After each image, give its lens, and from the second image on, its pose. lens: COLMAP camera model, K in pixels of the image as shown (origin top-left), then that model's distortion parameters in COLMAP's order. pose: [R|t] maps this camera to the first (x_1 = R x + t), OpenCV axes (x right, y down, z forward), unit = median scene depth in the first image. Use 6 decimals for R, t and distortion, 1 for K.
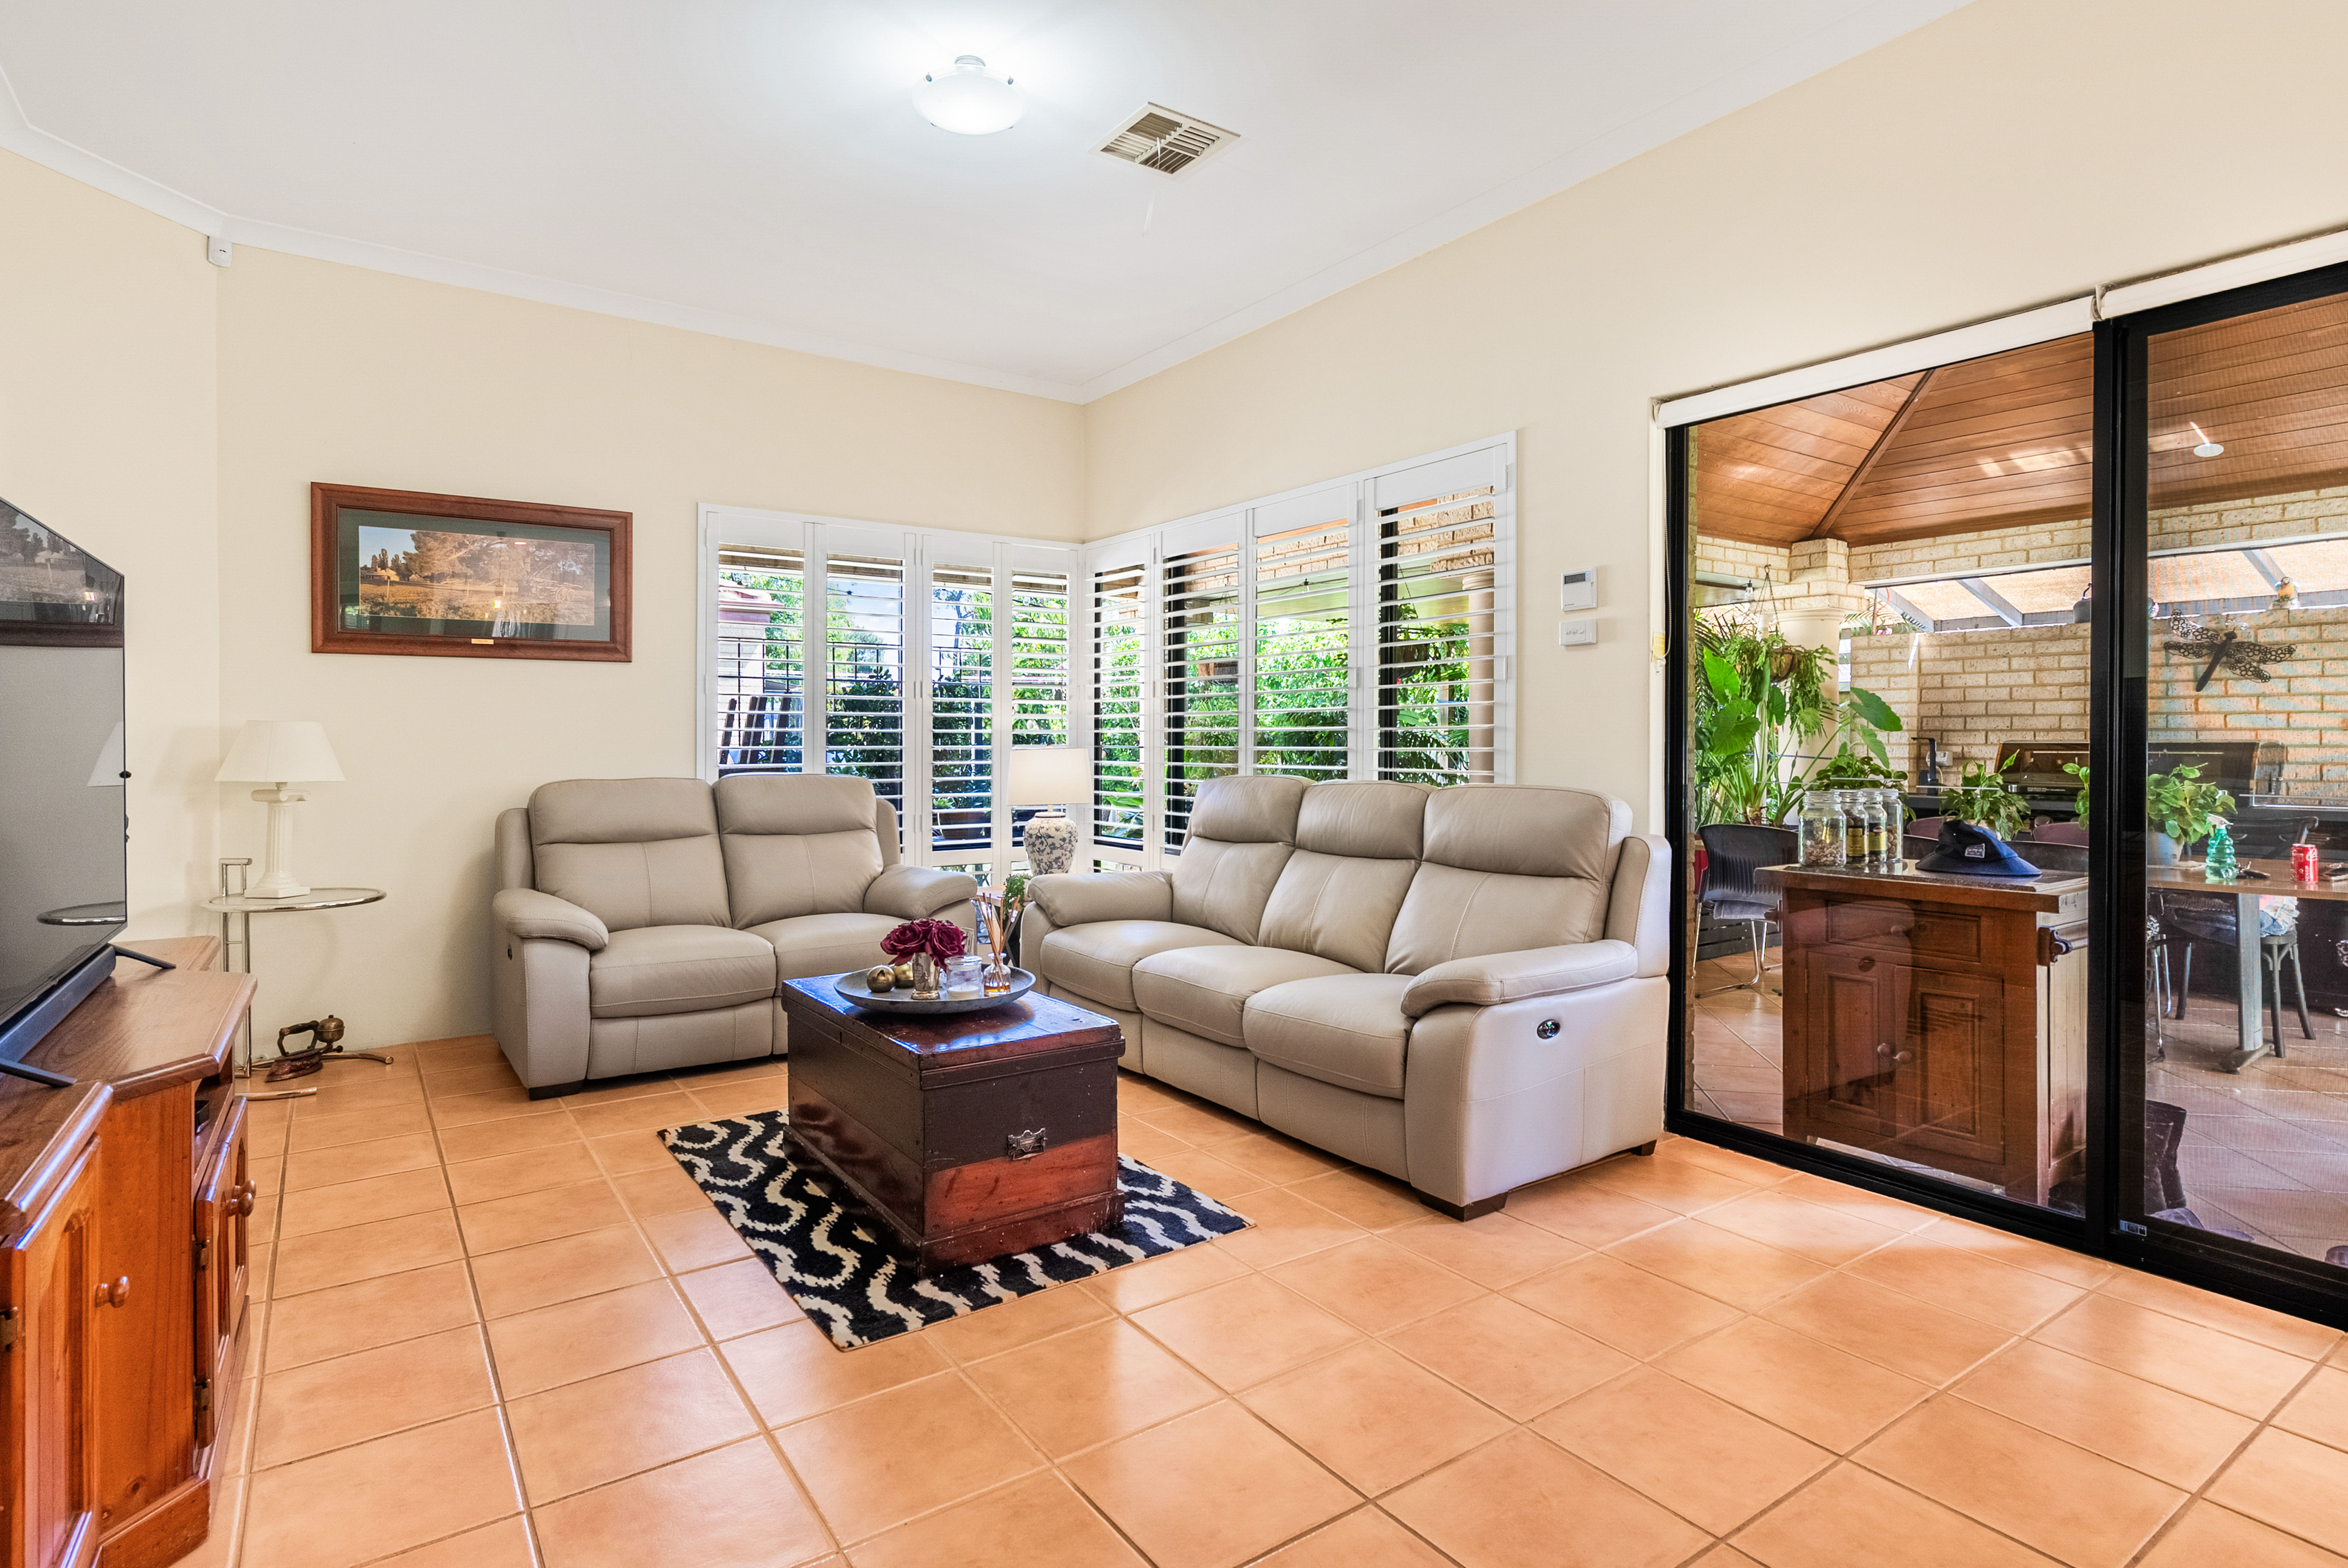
lens RADIAL K [[1209.3, 0, 1174.8], [0, 1209.3, 745.0], [0, 0, 1]] dist [-0.004058, -0.000734]
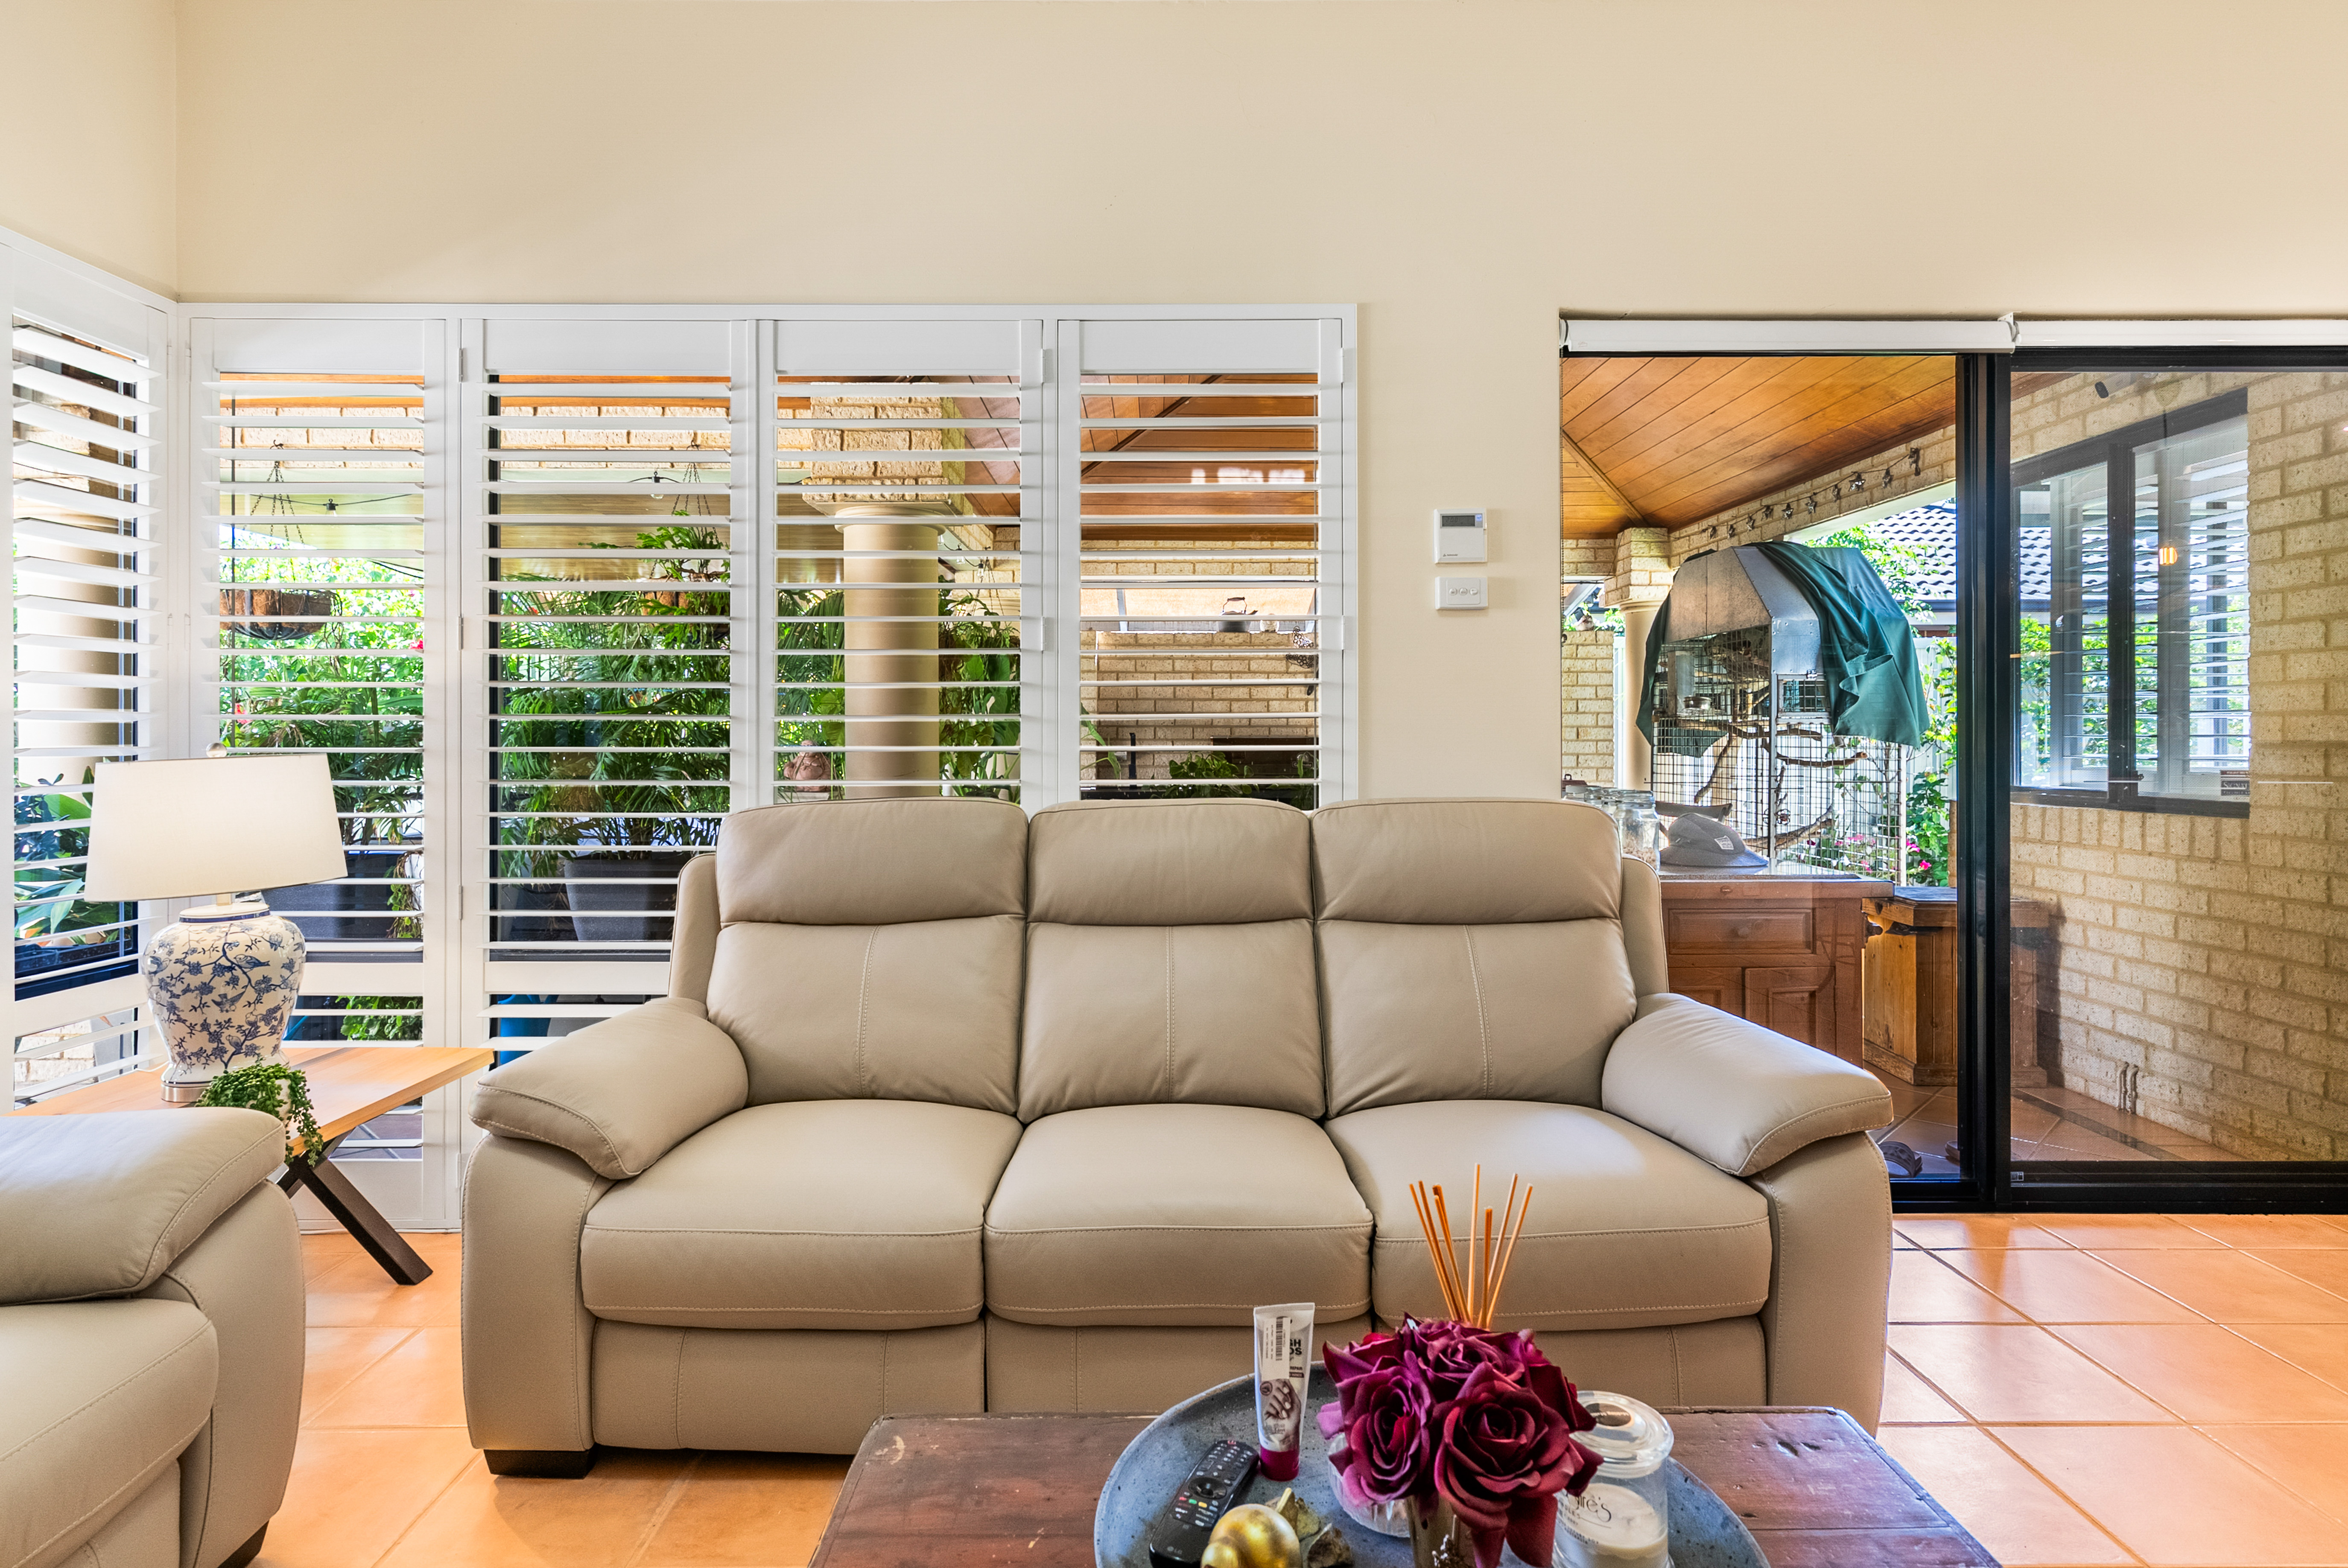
lens RADIAL K [[1209.8, 0, 1162.0], [0, 1209.8, 738.2], [0, 0, 1]] dist [0.003097, 0.000385]
pose [[0.564377, -0.003337, 0.825511, -0.249681], [0.006483, 0.999979, -0.000390, -0.001581], [-0.825492, 0.005572, 0.564387, 0.454115]]
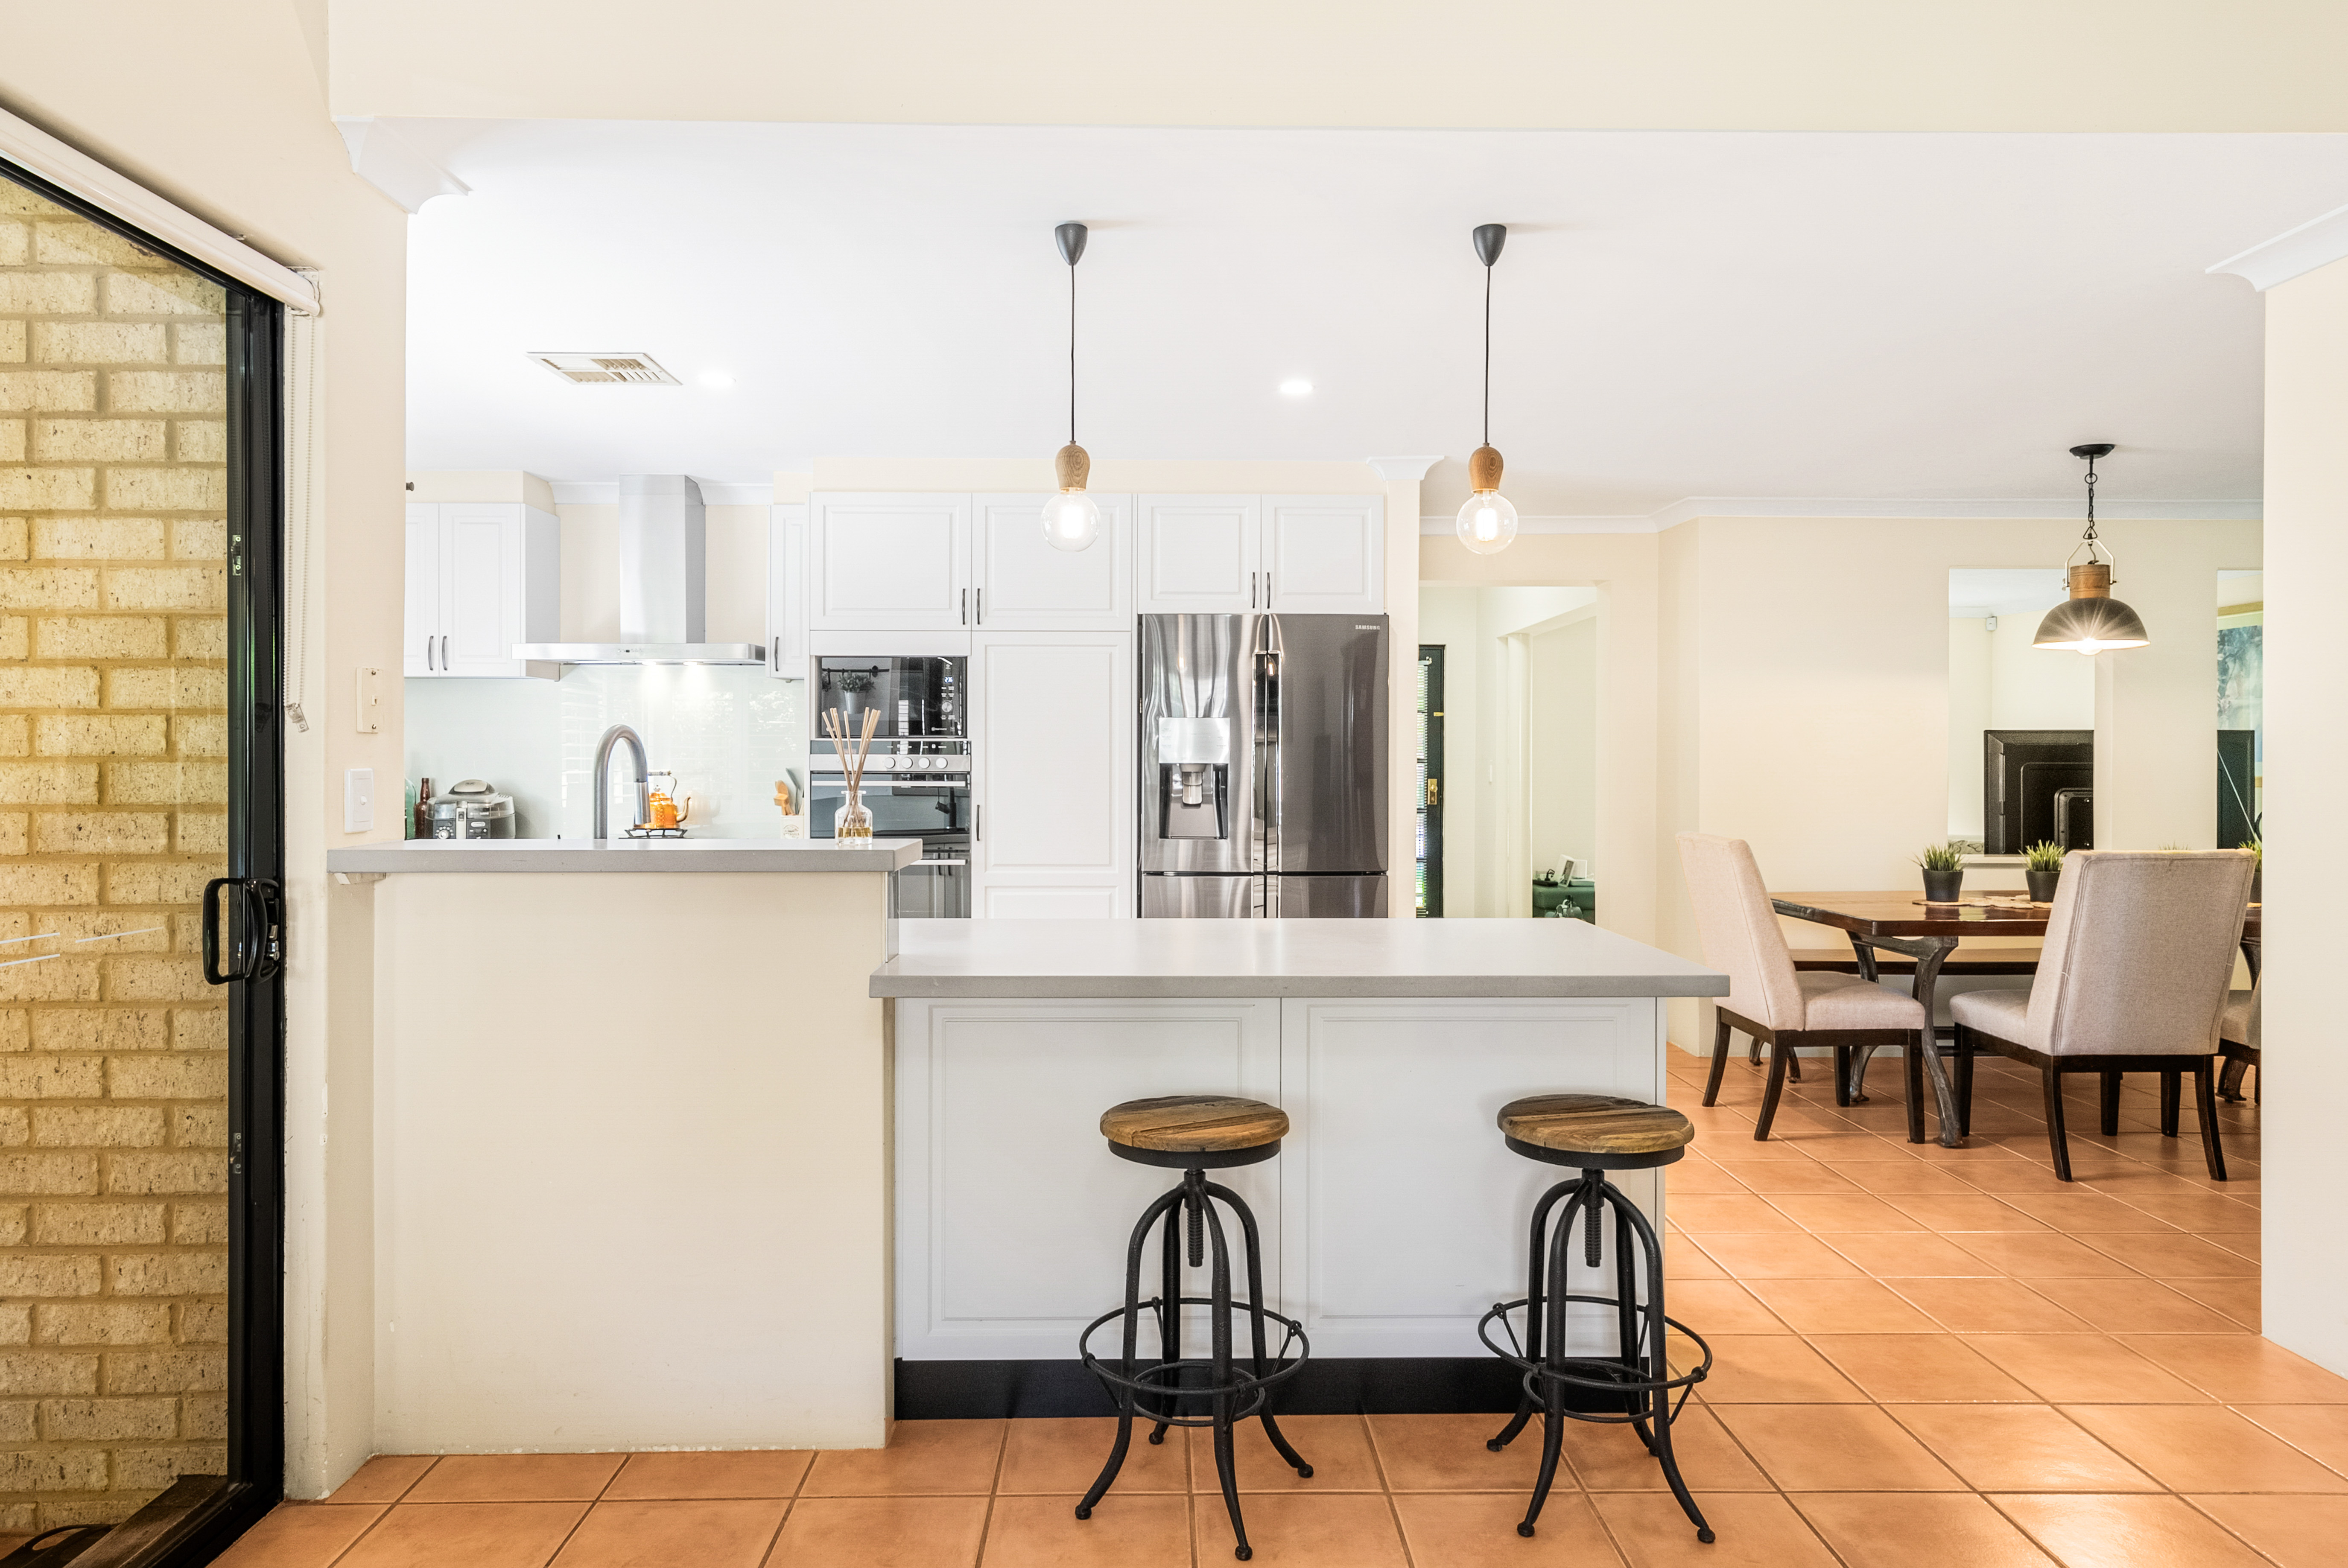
lens RADIAL K [[1442.0, 0, 1161.8], [0, 1442.0, 764.5], [0, 0, 1]] dist [0.004266, 0.001927]
pose [[-0.827335, -0.004174, 0.561693, -0.007502], [0.000804, 0.999963, 0.008615, -0.025766], [-0.561708, 0.007579, -0.827301, 0.506232]]
